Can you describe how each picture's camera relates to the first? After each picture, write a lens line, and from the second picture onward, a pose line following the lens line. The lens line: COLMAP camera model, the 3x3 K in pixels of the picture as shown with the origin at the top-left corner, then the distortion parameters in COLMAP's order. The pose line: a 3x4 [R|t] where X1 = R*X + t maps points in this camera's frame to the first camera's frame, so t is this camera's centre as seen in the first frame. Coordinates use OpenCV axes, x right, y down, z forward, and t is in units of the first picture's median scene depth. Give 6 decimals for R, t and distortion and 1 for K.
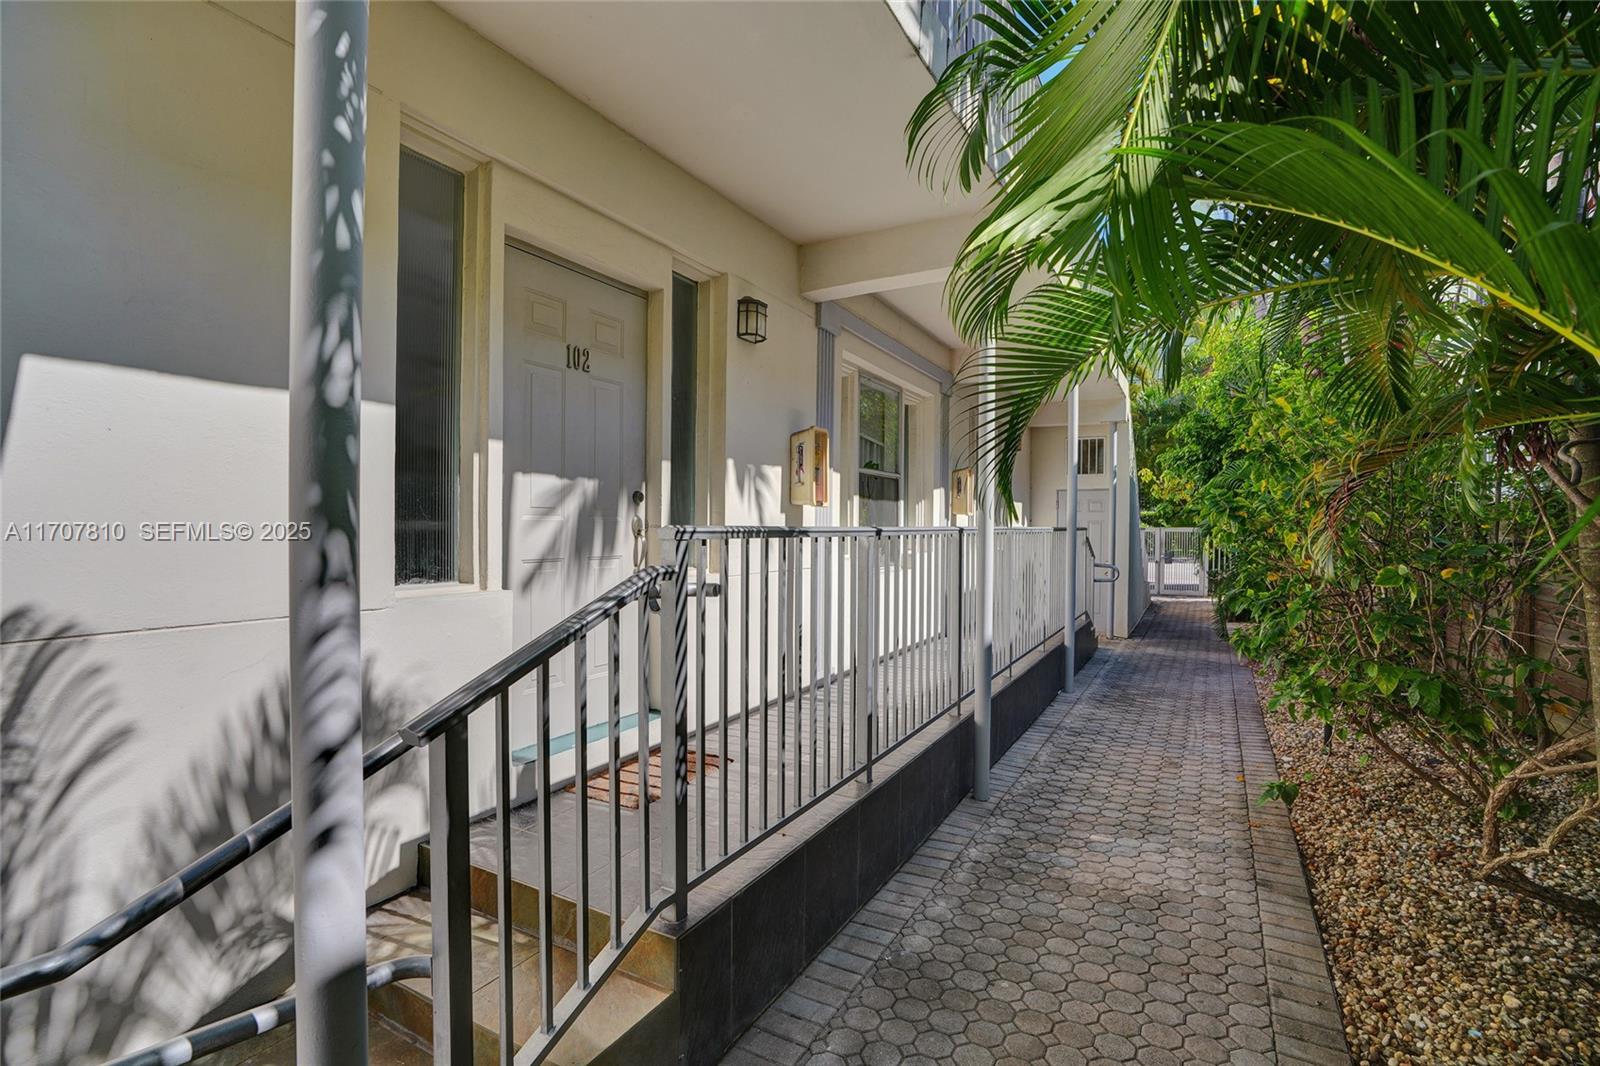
lens RADIAL K [[724.4, 0, 801.7], [0, 724.4, 533.4], [0, 0, 1]] dist [-0.001363, 0.000002]
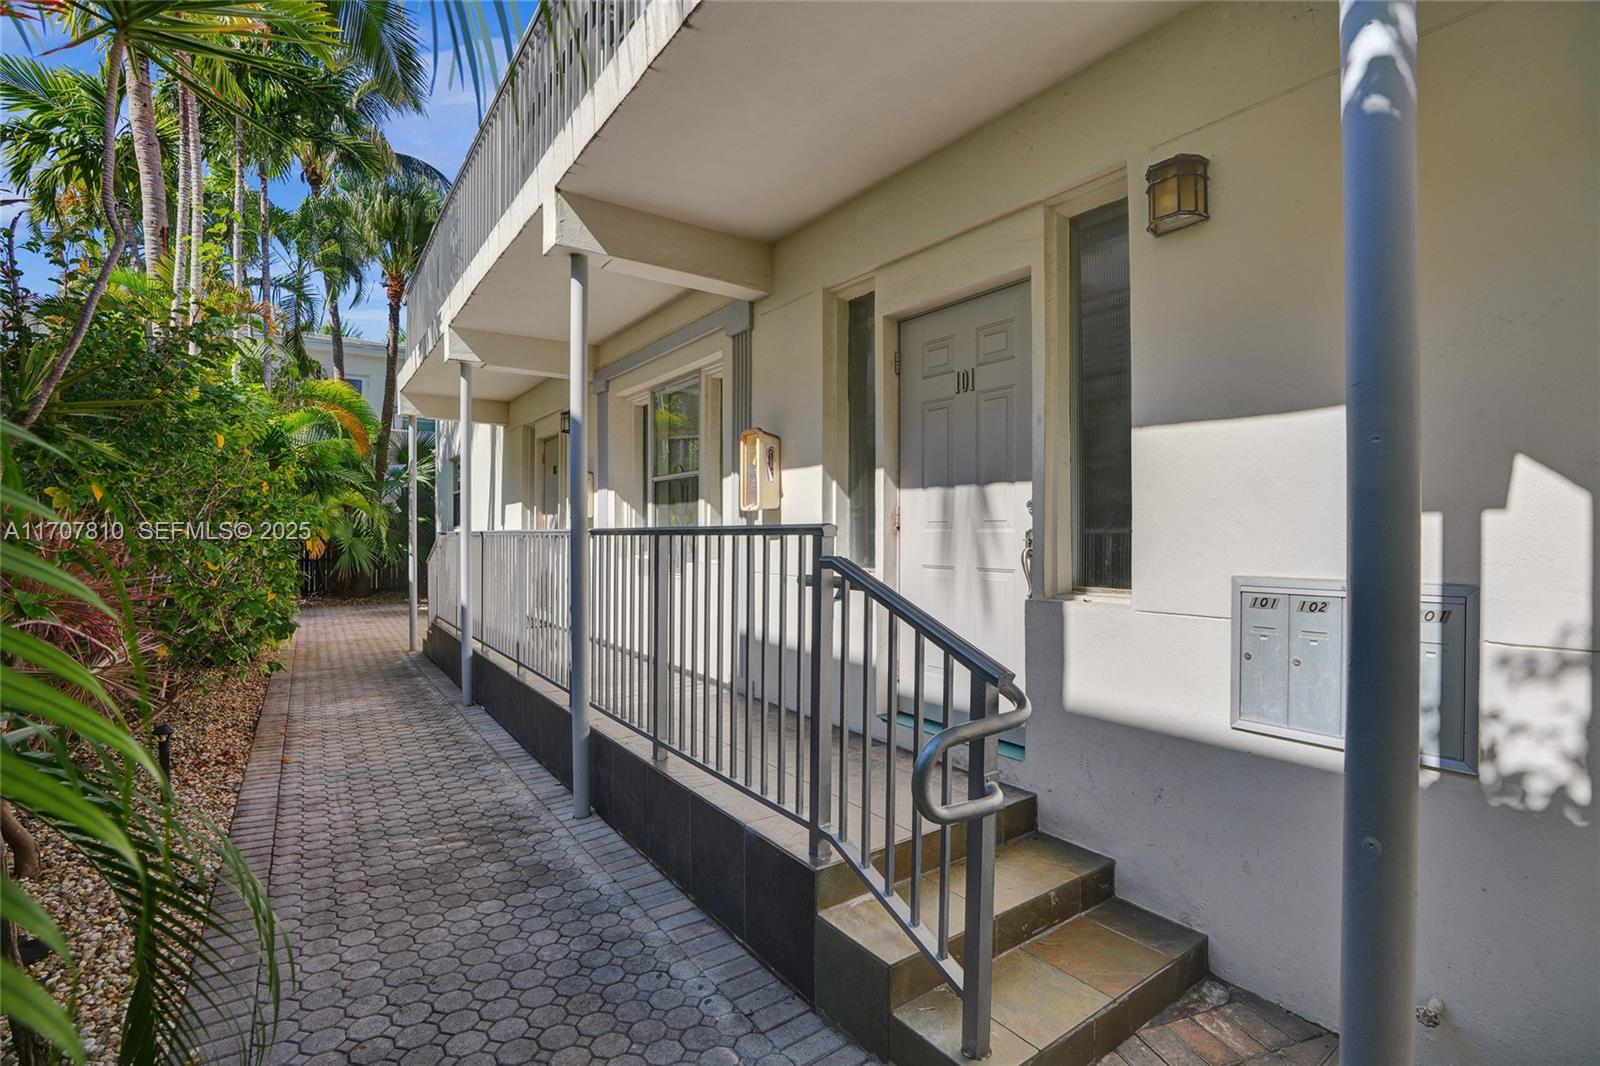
lens RADIAL K [[724.4, 0, 802.7], [0, 724.4, 534.9], [0, 0, 1]] dist [-0.001363, 0.000002]
pose [[-0.434863, -0.010241, -0.900439, 1.047721], [-0.018659, 0.999823, -0.002360, -0.006793], [0.900303, 0.015775, -0.434977, 1.814194]]
